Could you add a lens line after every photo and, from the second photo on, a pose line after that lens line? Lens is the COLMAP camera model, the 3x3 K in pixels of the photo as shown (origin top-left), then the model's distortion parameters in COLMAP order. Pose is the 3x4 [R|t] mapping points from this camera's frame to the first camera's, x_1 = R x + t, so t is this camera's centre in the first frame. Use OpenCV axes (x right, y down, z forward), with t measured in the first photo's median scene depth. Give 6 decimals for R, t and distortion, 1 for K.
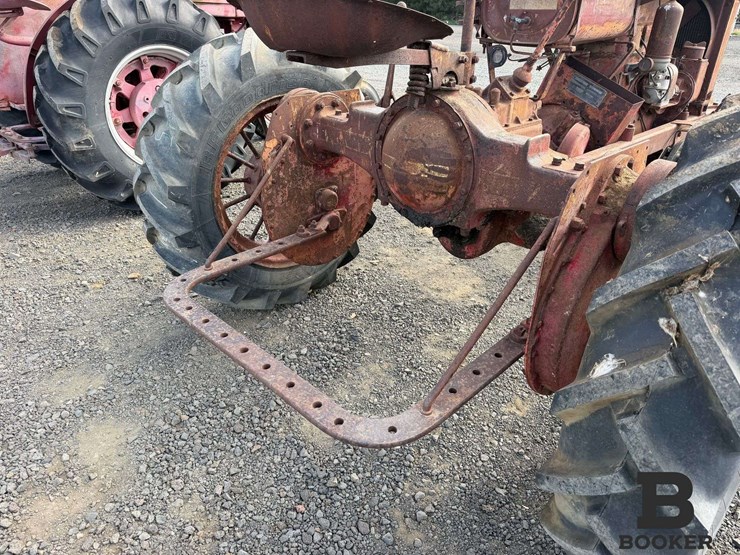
lens RADIAL K [[521.0, 0, 373.7], [0, 521.0, 282.1], [0, 0, 1]] dist [0.044967, -0.059732]
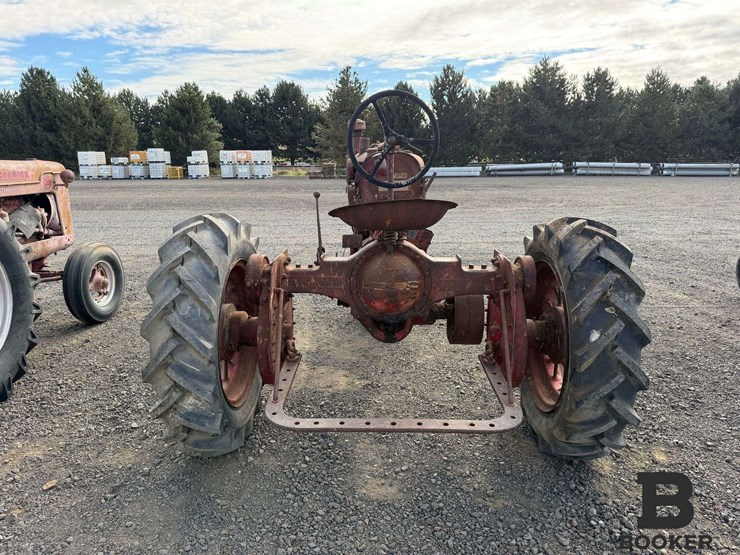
lens RADIAL K [[525.6, 0, 368.5], [0, 525.6, 279.6], [0, 0, 1]] dist [0.004687, -0.017612]
pose [[0.720624, -0.183279, 0.668662, -0.833306], [0.341883, 0.932956, -0.112730, -0.072000], [-0.603172, 0.309840, 0.734971, -0.099207]]
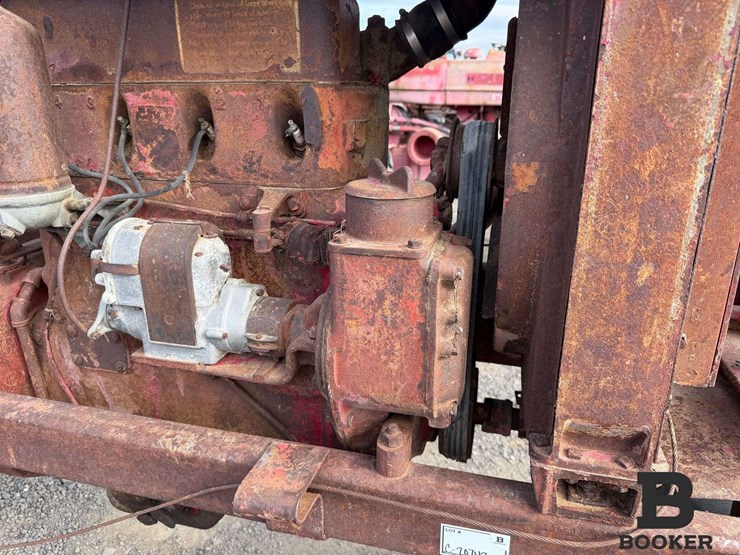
lens RADIAL K [[521.0, 0, 371.2], [0, 521.0, 279.6], [0, 0, 1]] dist [0.044967, -0.059732]
pose [[0.536018, 0.268831, -0.800259, 0.909535], [-0.384400, 0.921692, 0.052151, -0.508420], [0.751612, 0.279666, 0.597383, 1.016741]]
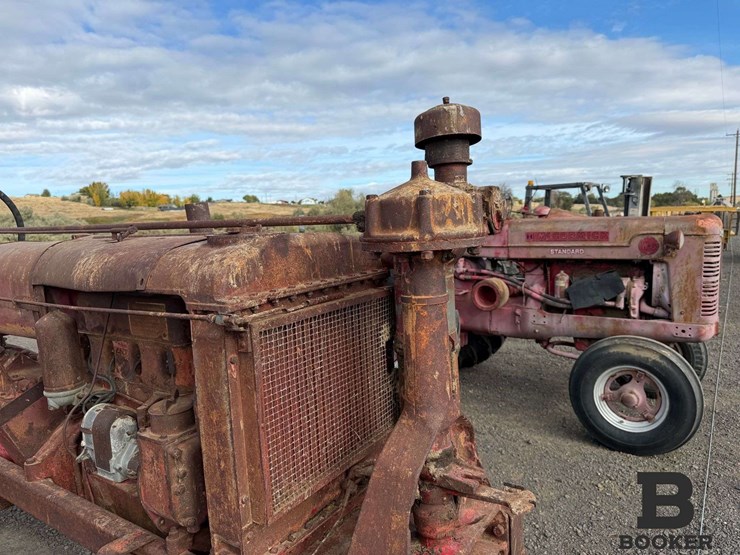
lens RADIAL K [[521.0, 0, 366.5], [0, 521.0, 284.1], [0, 0, 1]] dist [0.044967, -0.059732]
pose [[0.223657, 0.100072, -0.969517, 1.284299], [-0.402690, 0.915335, 0.001583, -0.754379], [0.887591, 0.390061, 0.245019, 1.169108]]
